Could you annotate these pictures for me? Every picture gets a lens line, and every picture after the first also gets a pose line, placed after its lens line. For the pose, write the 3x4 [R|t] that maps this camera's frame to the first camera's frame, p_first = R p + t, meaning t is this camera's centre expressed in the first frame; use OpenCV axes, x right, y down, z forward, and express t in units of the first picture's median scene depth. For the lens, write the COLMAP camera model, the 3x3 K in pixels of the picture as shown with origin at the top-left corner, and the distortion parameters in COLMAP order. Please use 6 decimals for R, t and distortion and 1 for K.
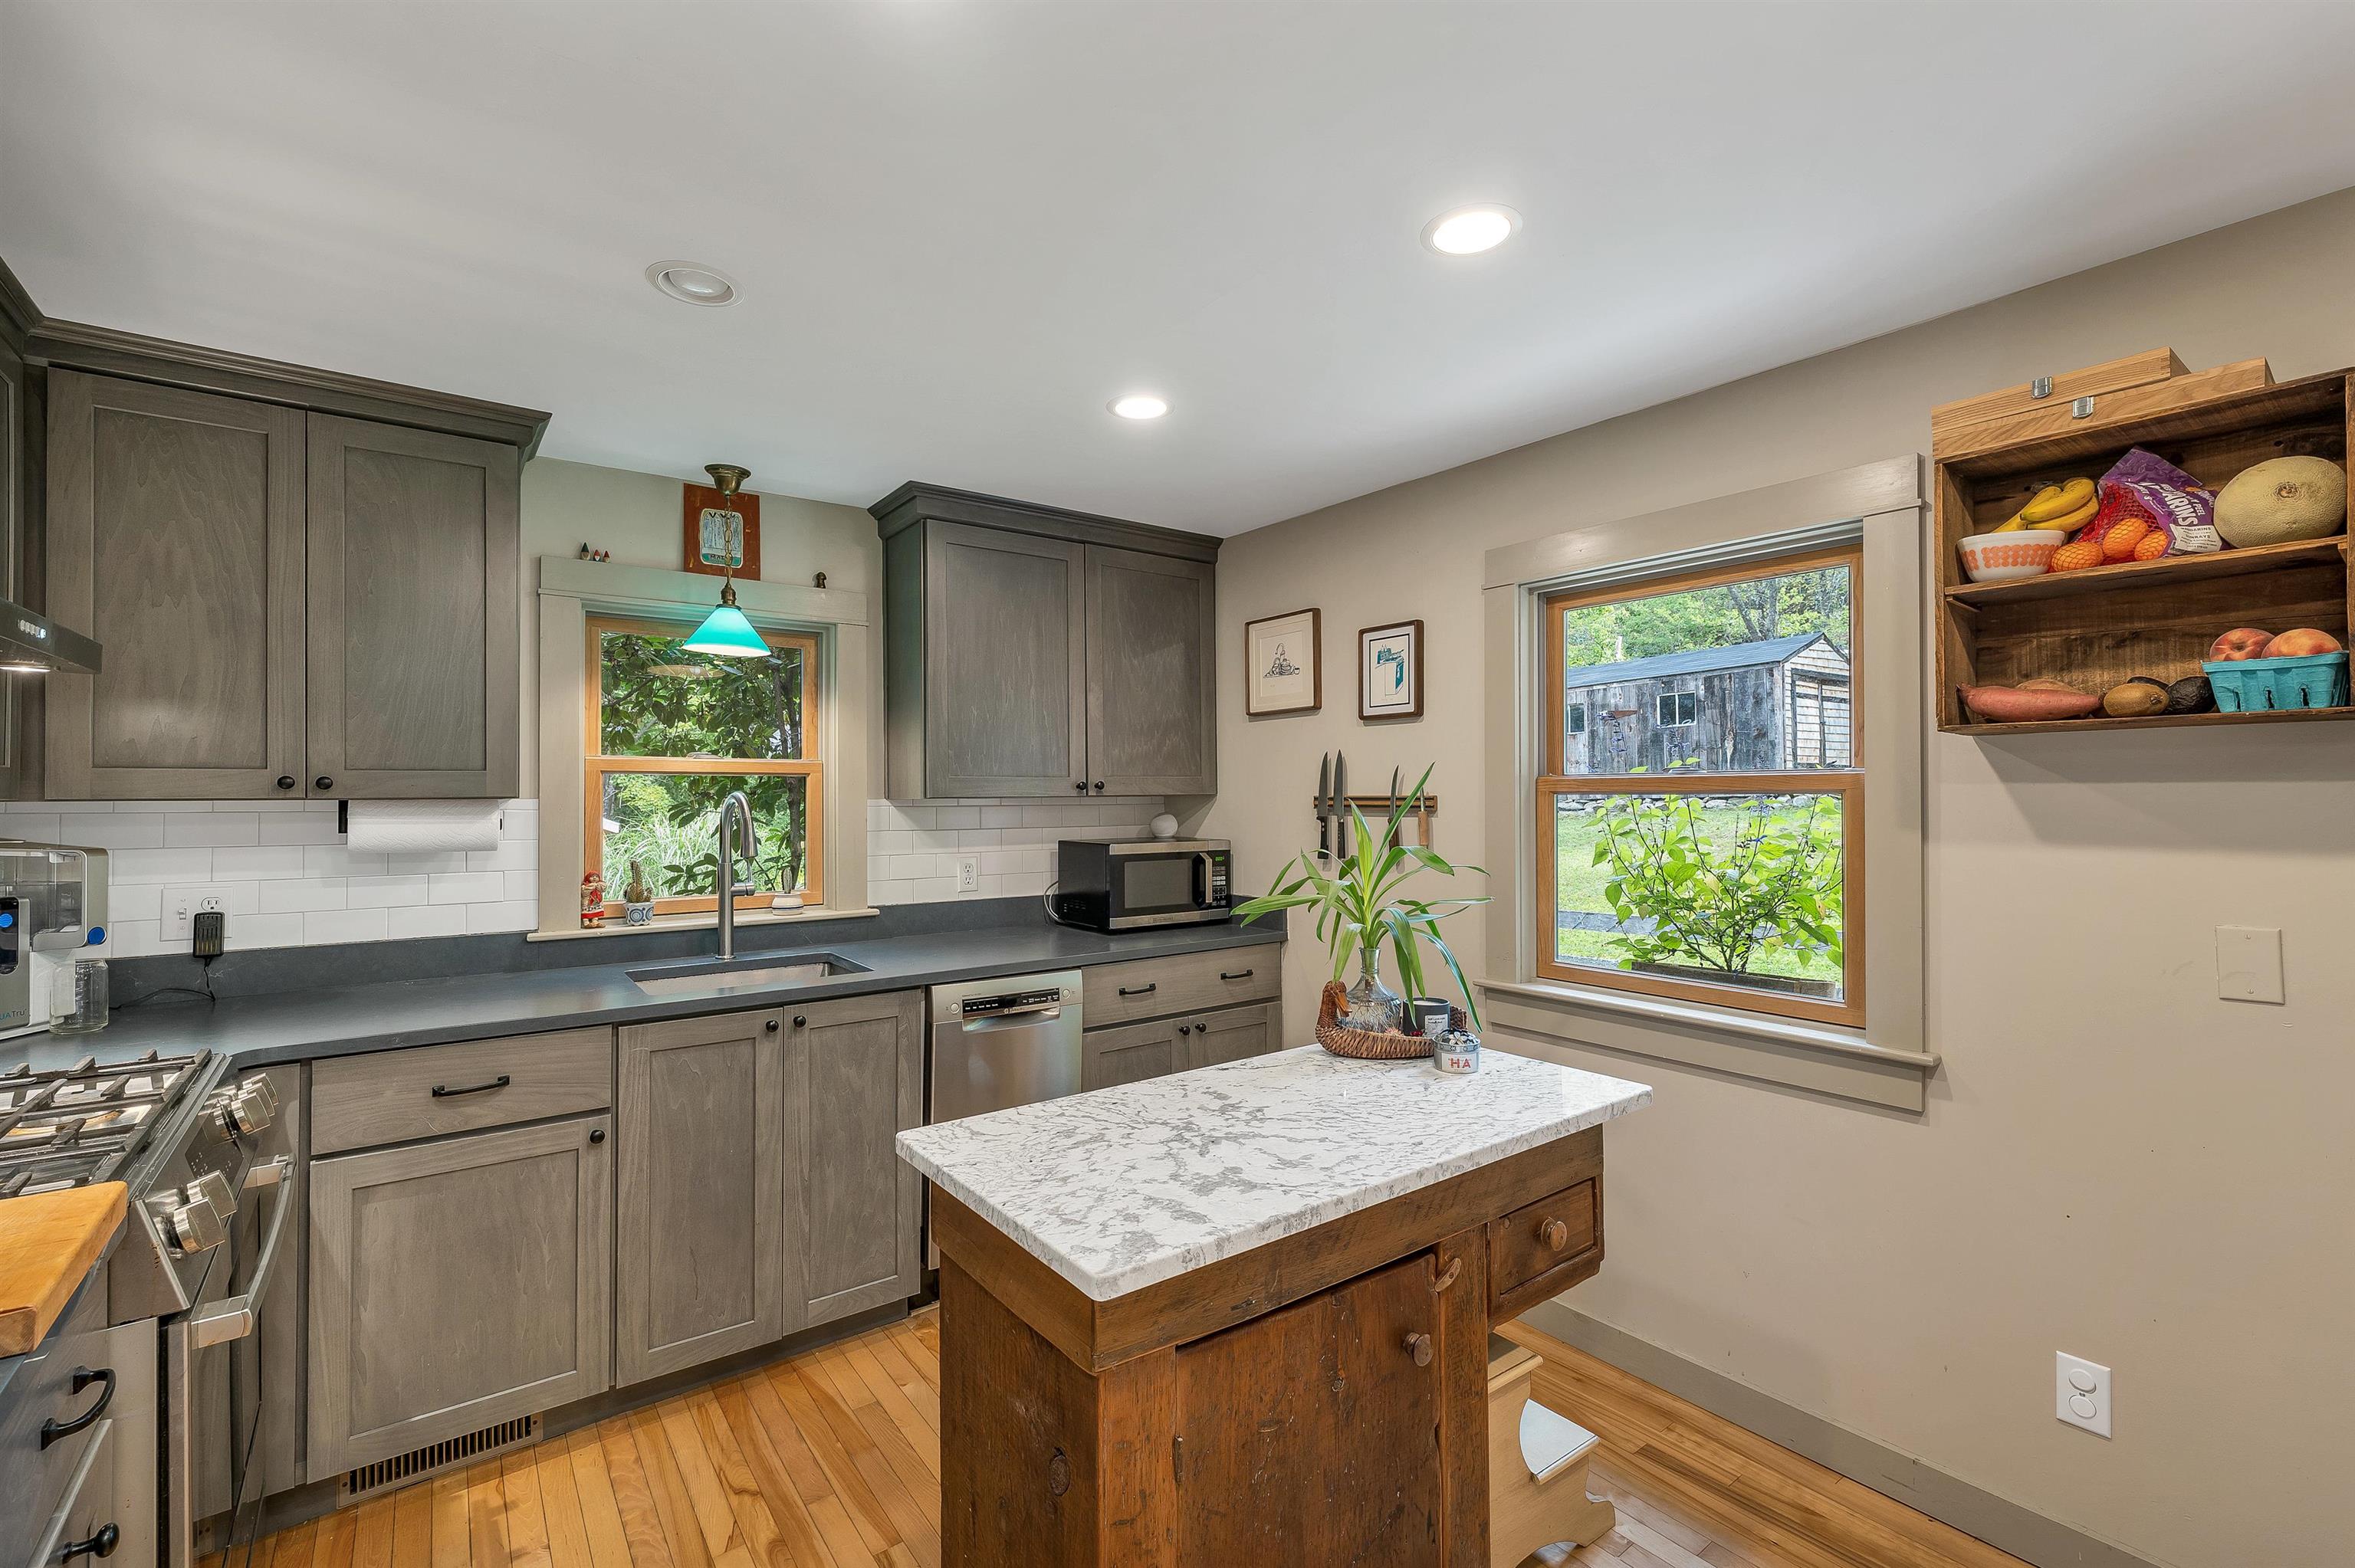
lens RADIAL K [[987.8, 0, 1160.1], [0, 987.8, 787.8], [0, 0, 1]] dist [-0.000022, -0.000069]
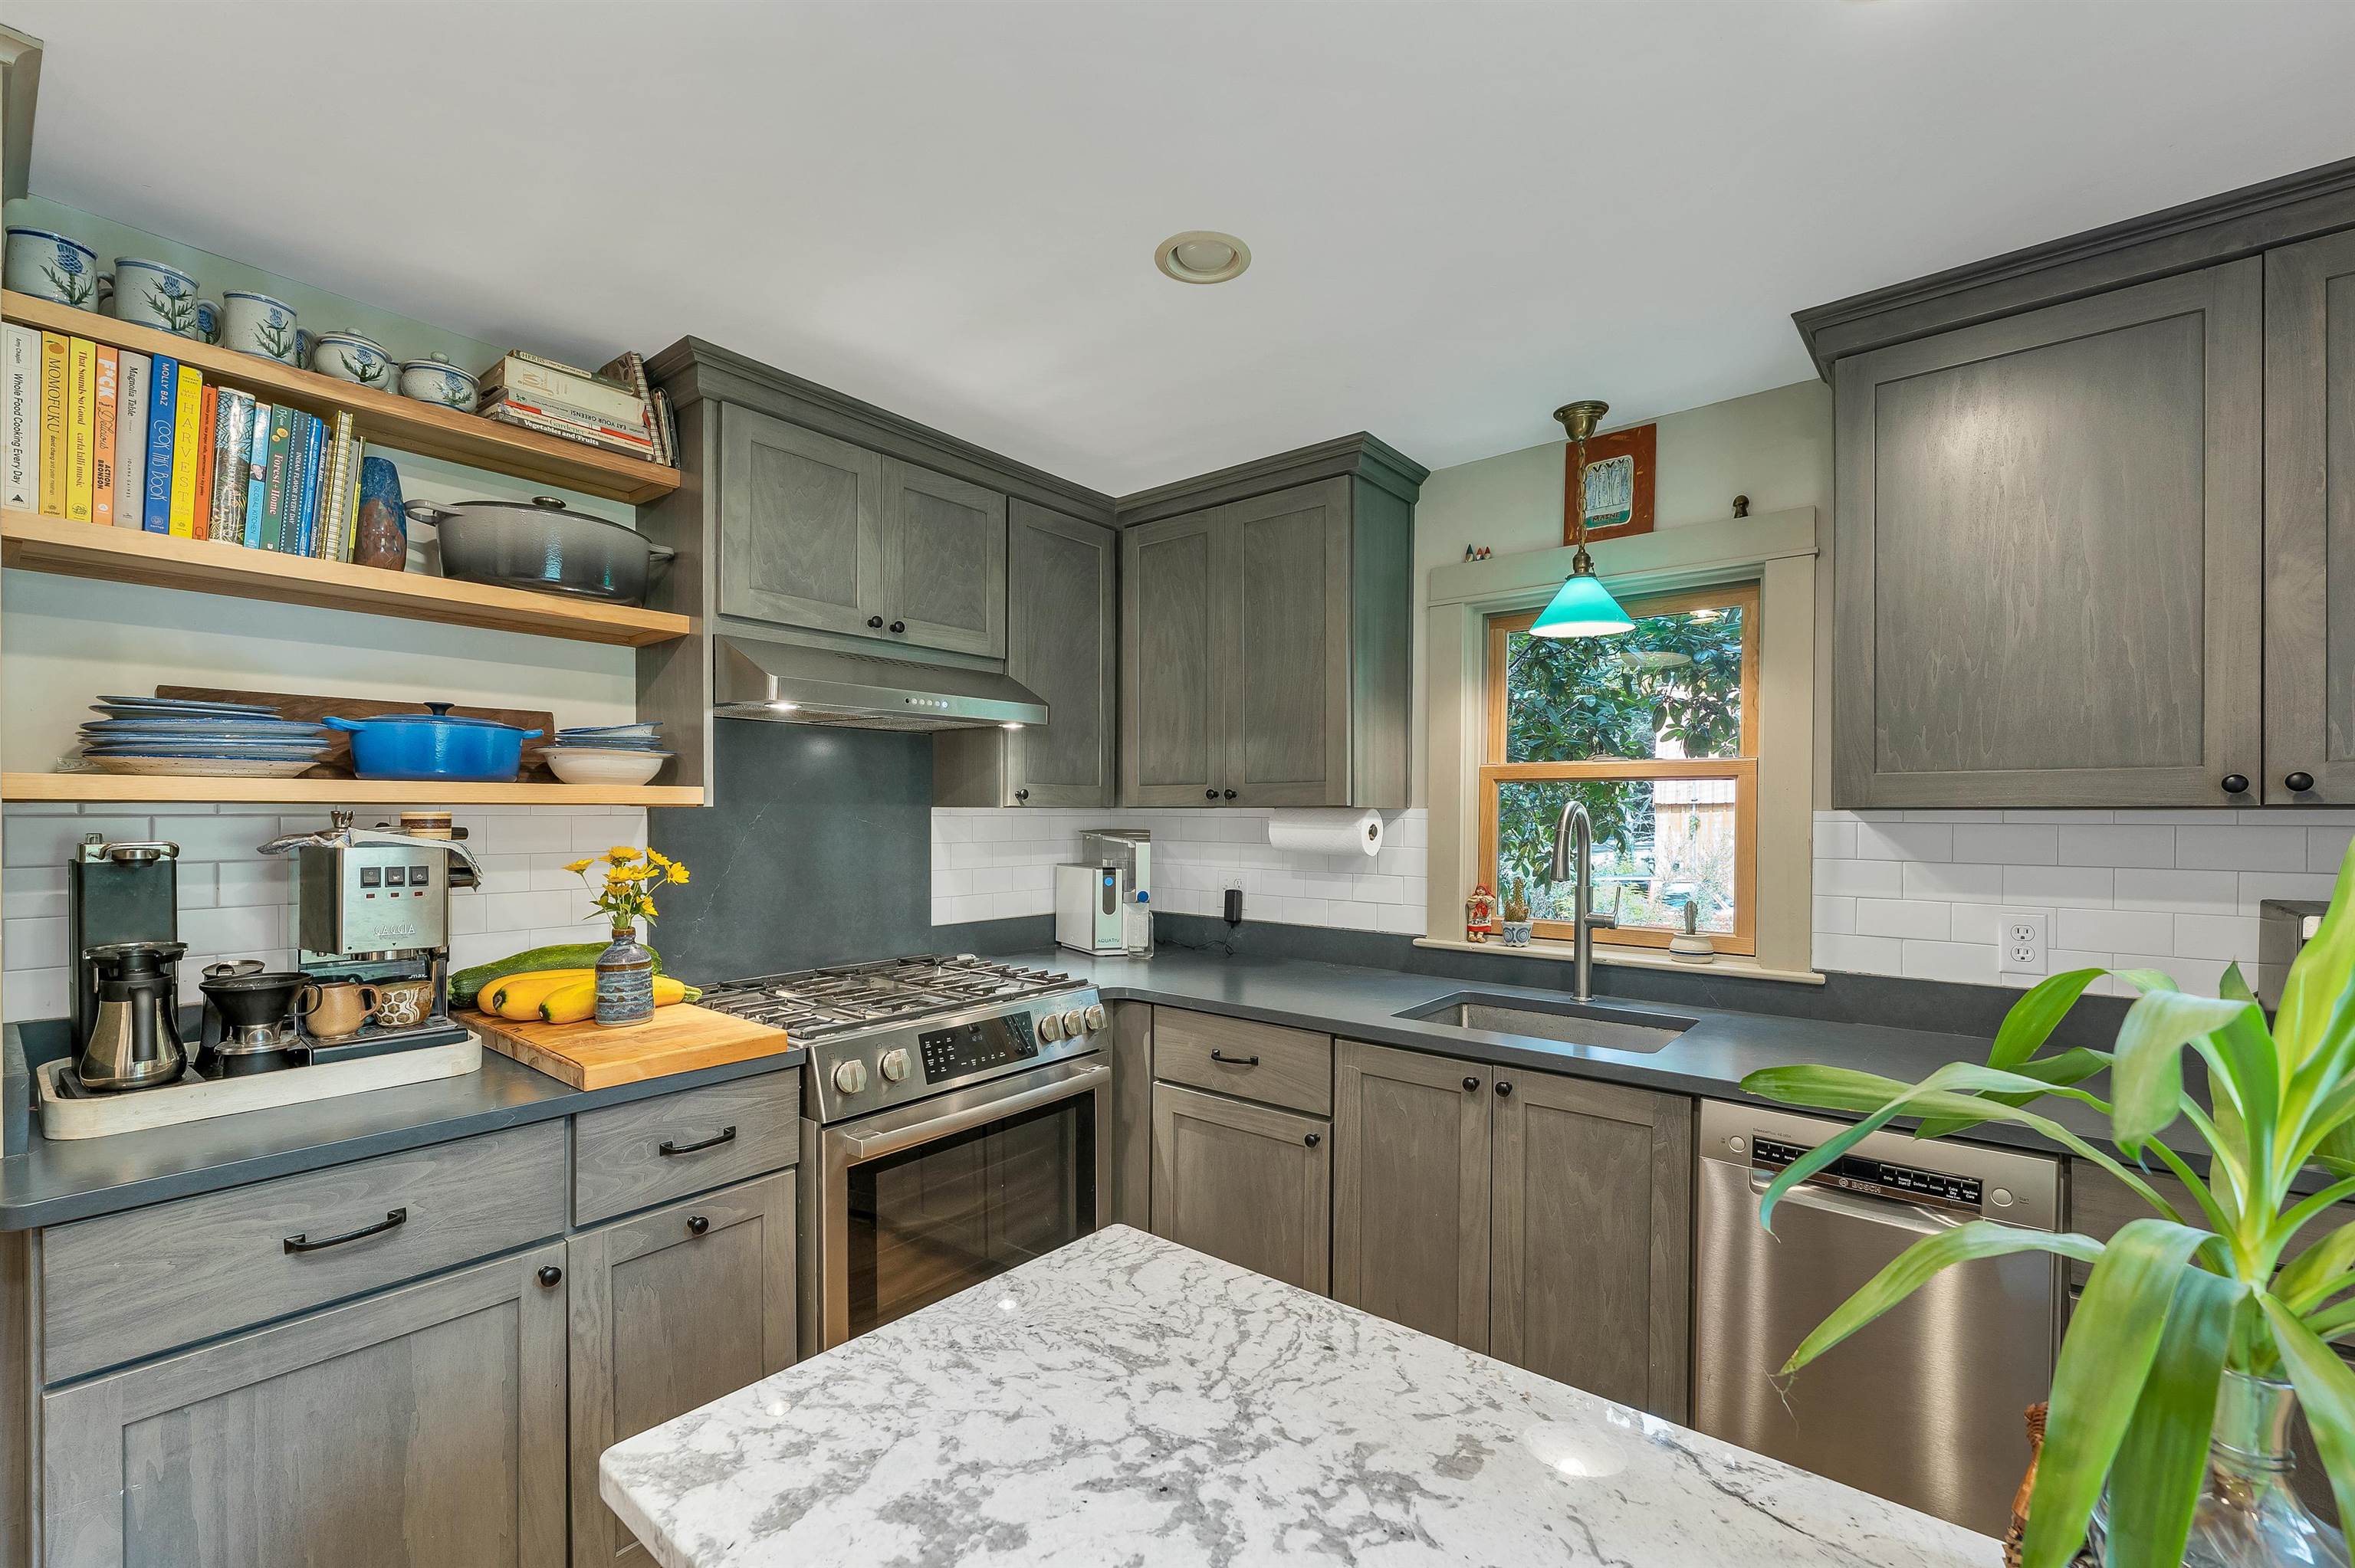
lens RADIAL K [[987.7, 0, 1183.7], [0, 987.7, 821.7], [0, 0, 1]] dist [-0.001893, -0.000027]
pose [[0.252607, 0.013322, -0.967477, 0.364217], [0.004343, 0.999880, 0.014902, 0.010824], [0.967559, -0.007966, 0.252519, 0.608598]]
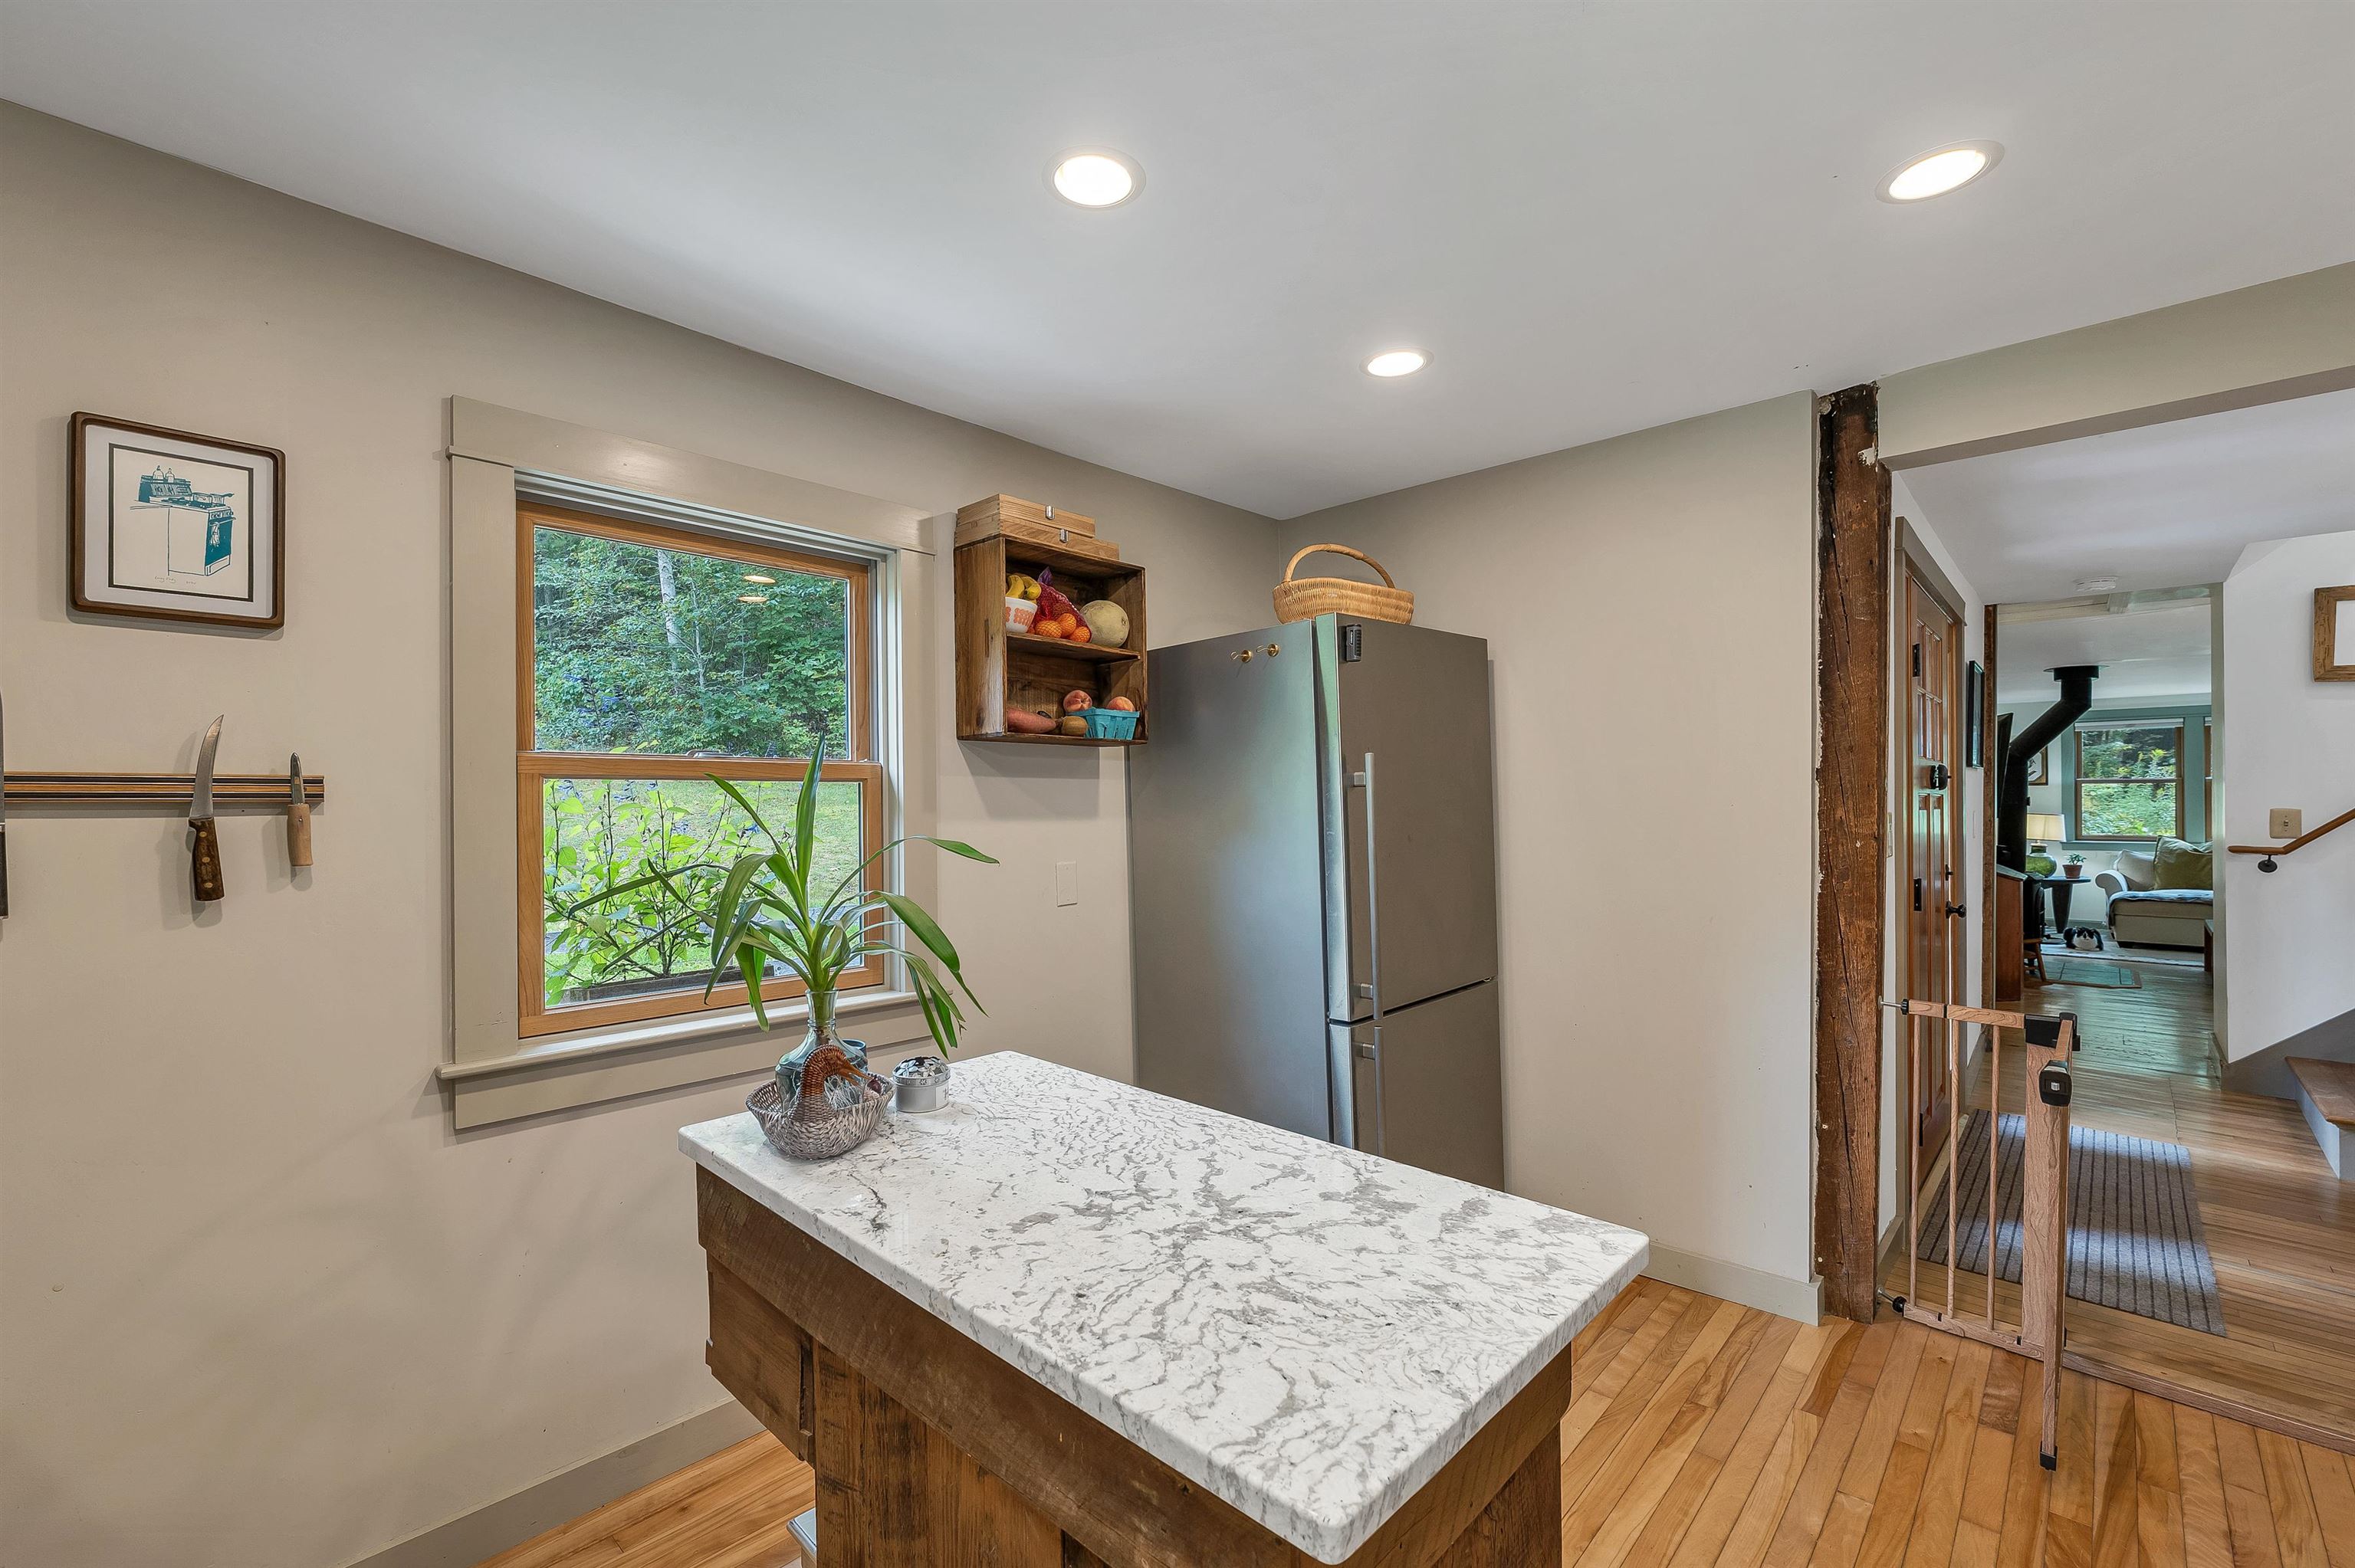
lens RADIAL K [[1010.4, 0, 1169.2], [0, 1010.4, 795.1], [0, 0, 1]] dist [-0.001630, -0.000378]
pose [[-0.174824, 0.009046, 0.984558, -0.488014], [-0.004339, 0.999941, -0.009958, 0.029520], [-0.984590, -0.006012, -0.174774, 0.818716]]
